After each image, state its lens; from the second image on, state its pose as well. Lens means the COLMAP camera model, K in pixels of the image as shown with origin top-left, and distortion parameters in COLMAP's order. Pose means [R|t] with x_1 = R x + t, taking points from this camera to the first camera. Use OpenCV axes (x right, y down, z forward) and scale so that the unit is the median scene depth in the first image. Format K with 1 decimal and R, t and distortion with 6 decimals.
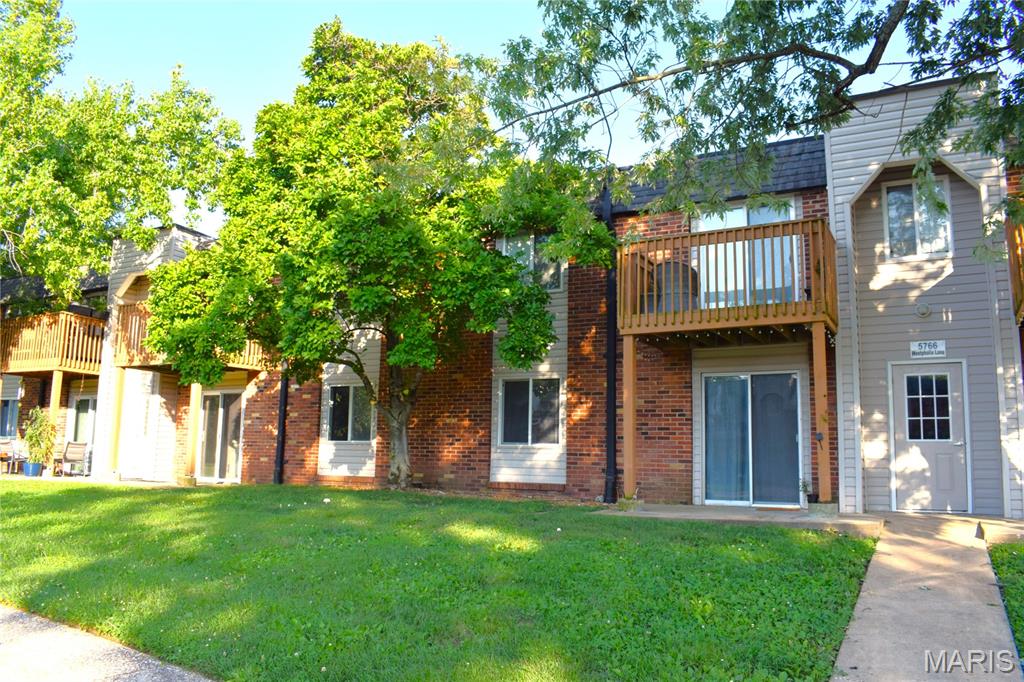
lens RADIAL K [[825.8, 0, 511.1], [0, 825.8, 339.9], [0, 0, 1]] dist [-0.096491, 0.016514]
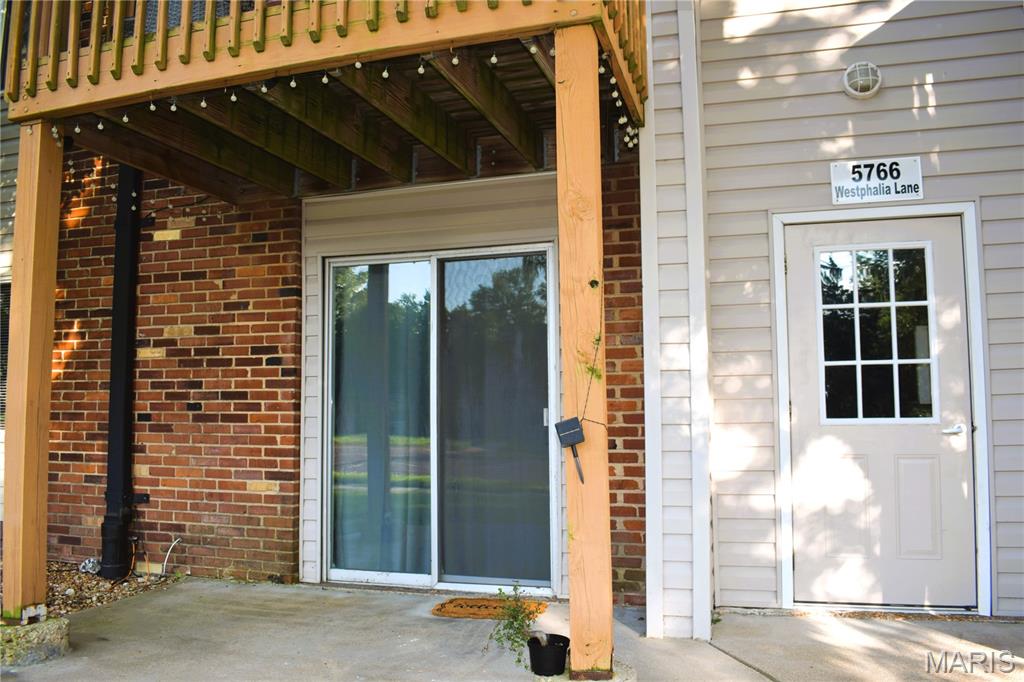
lens RADIAL K [[825.8, 0, 511.9], [0, 825.8, 340.1], [0, 0, 1]] dist [-0.096491, 0.016514]
pose [[0.978810, -0.008890, 0.204577, 0.239812], [-0.002906, 0.998354, 0.057285, 0.057777], [-0.204750, -0.056666, 0.977173, 0.583355]]
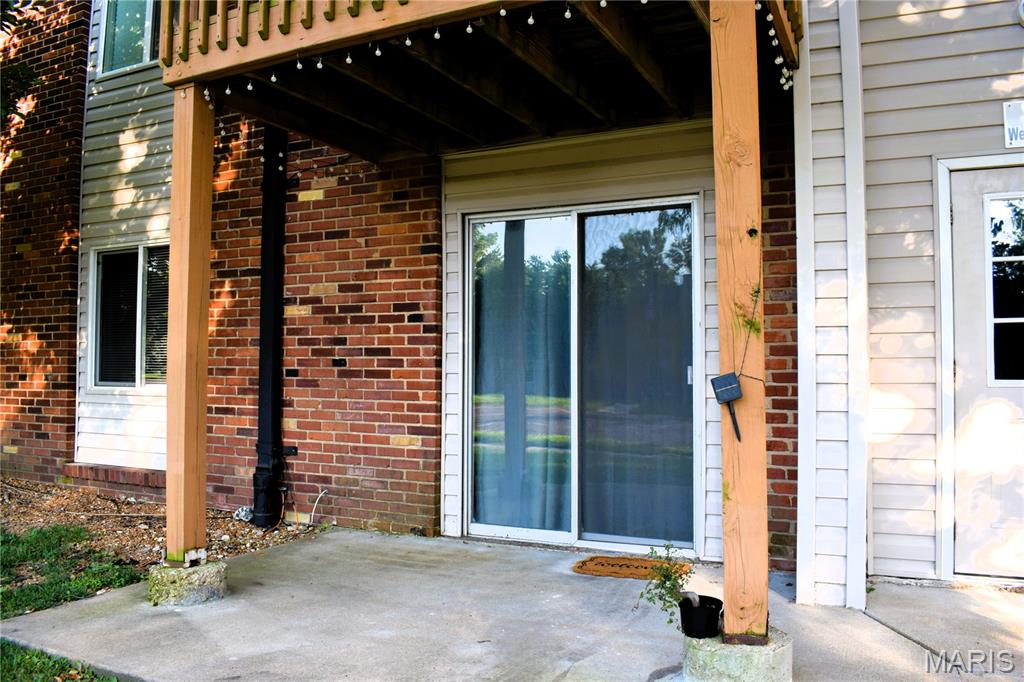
lens RADIAL K [[825.8, 0, 507.5], [0, 825.8, 340.5], [0, 0, 1]] dist [-0.096491, 0.016514]
pose [[0.998879, -0.014476, 0.045067, 0.234556], [0.009718, 0.994525, 0.104050, 0.060395], [-0.046326, -0.103495, 0.993551, 0.589292]]
